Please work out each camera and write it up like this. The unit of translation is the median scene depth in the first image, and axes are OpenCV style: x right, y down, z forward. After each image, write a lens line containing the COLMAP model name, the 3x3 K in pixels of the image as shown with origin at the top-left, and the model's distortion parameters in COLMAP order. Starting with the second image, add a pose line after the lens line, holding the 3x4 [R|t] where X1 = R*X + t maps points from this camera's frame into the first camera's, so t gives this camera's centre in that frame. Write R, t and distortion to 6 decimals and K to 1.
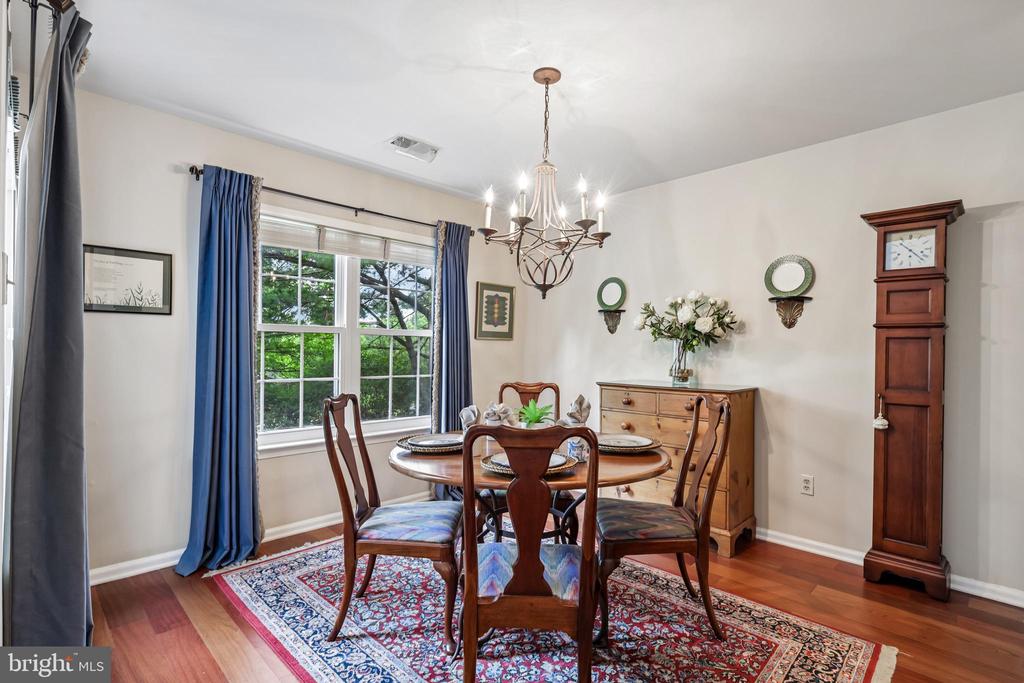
lens RADIAL K [[484.5, 0, 522.2], [0, 484.5, 352.8], [0, 0, 1]] dist [-0.007407, 0.004383]
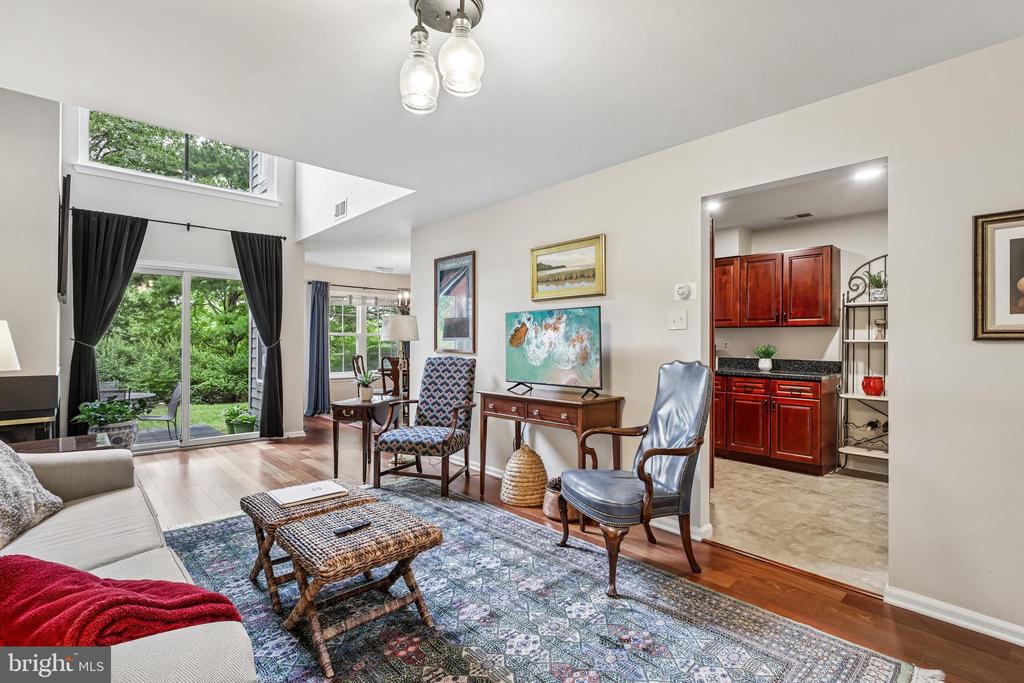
lens RADIAL K [[484.5, 0, 513.2], [0, 484.5, 338.2], [0, 0, 1]] dist [-0.007407, 0.004383]
pose [[0.998325, -0.012596, -0.056465, 0.742897], [0.010929, 0.999498, -0.029732, 0.069429], [0.056812, 0.029065, 0.997962, -1.909080]]
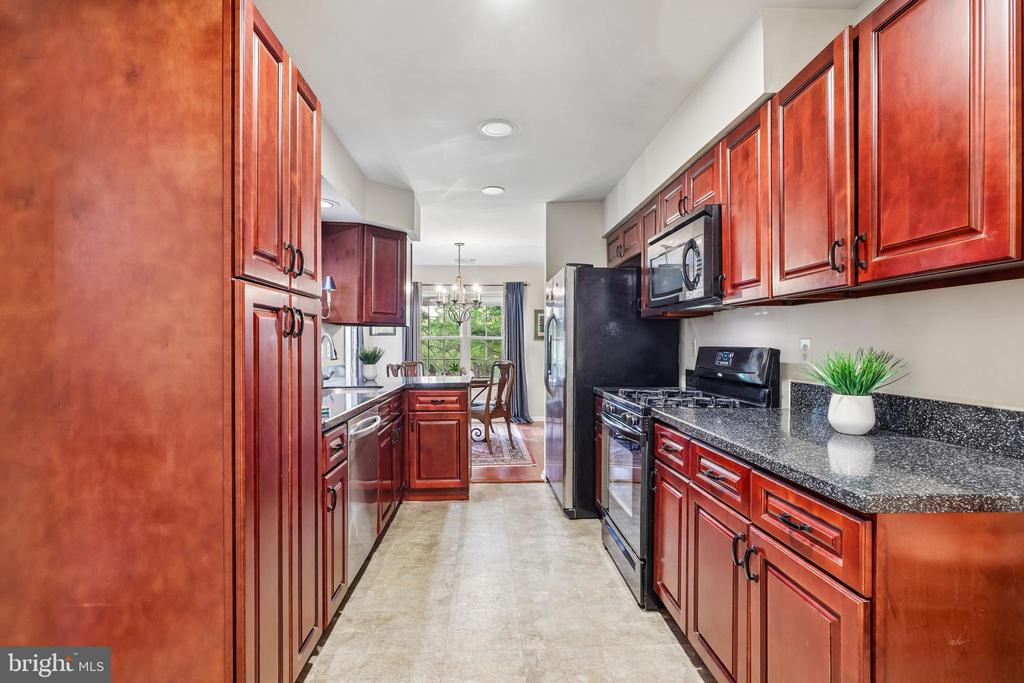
lens RADIAL K [[484.5, 0, 505.6], [0, 484.5, 344.2], [0, 0, 1]] dist [-0.007407, 0.004383]
pose [[0.725796, -0.018444, -0.687662, 1.761897], [-0.001278, 0.999603, -0.028159, 0.060319], [0.687908, 0.021316, 0.725484, -0.637442]]
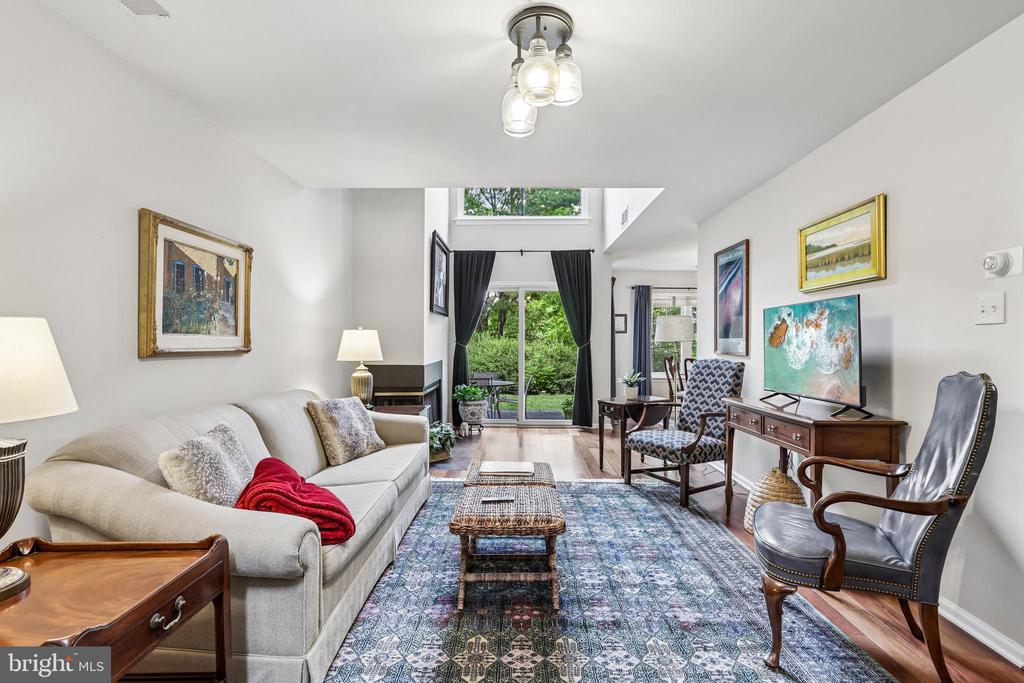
lens RADIAL K [[484.5, 0, 510.3], [0, 484.5, 344.9], [0, 0, 1]] dist [-0.007407, 0.004383]
pose [[0.679714, -0.008909, -0.733424, 1.115751], [-0.007749, 0.999783, -0.019326, 0.070572], [0.733437, 0.018819, 0.679497, -1.763206]]
